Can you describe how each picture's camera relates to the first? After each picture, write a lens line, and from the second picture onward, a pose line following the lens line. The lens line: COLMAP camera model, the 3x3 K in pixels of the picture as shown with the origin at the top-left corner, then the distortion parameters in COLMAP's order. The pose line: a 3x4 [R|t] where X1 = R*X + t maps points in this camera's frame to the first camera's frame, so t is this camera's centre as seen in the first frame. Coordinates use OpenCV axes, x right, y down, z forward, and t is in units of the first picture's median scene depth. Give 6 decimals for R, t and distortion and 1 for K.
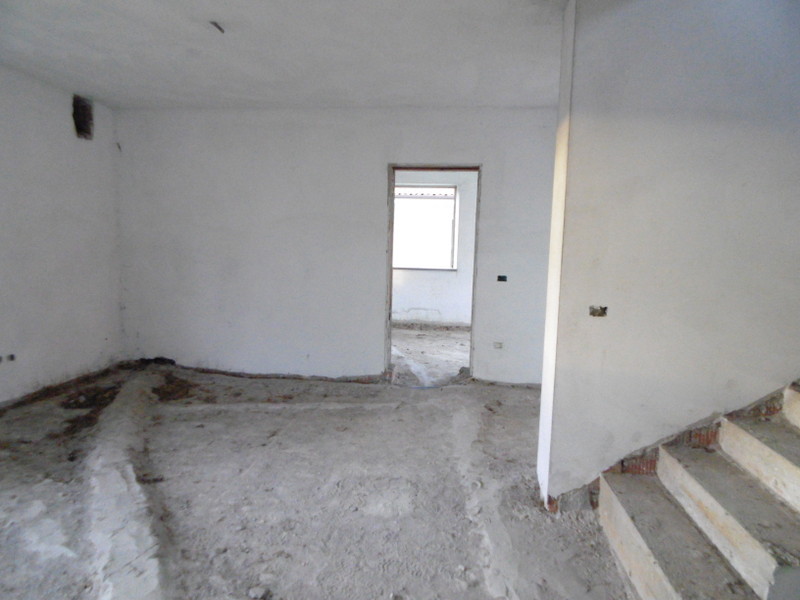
lens RADIAL K [[527.8, 0, 397.7], [0, 527.8, 299.2], [0, 0, 1]] dist [0.019859, -0.015413]
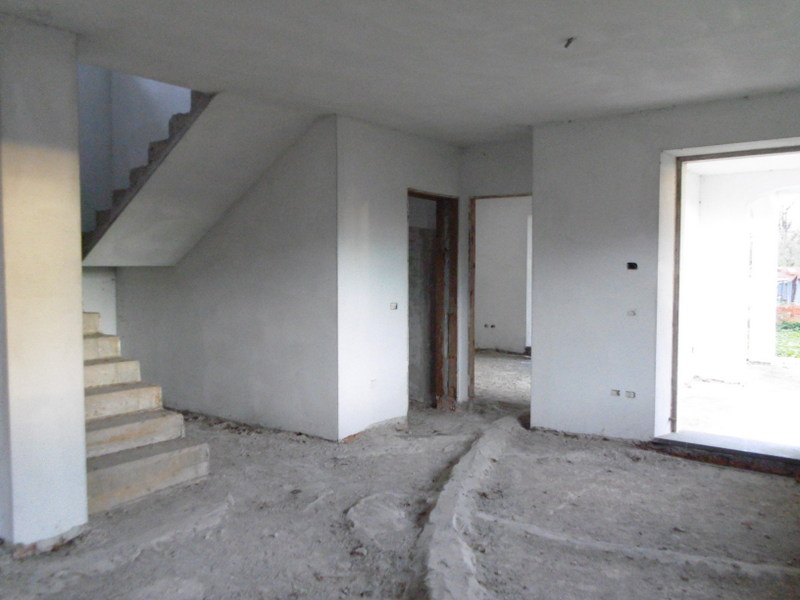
lens RADIAL K [[671.7, 0, 395.5], [0, 671.7, 300.1], [0, 0, 1]] dist [-0.006750, 0.003365]
pose [[-0.855857, -0.051404, 0.514652, -0.789703], [0.034984, 0.987016, 0.156764, -0.201799], [-0.516028, 0.152172, -0.842946, 1.549091]]
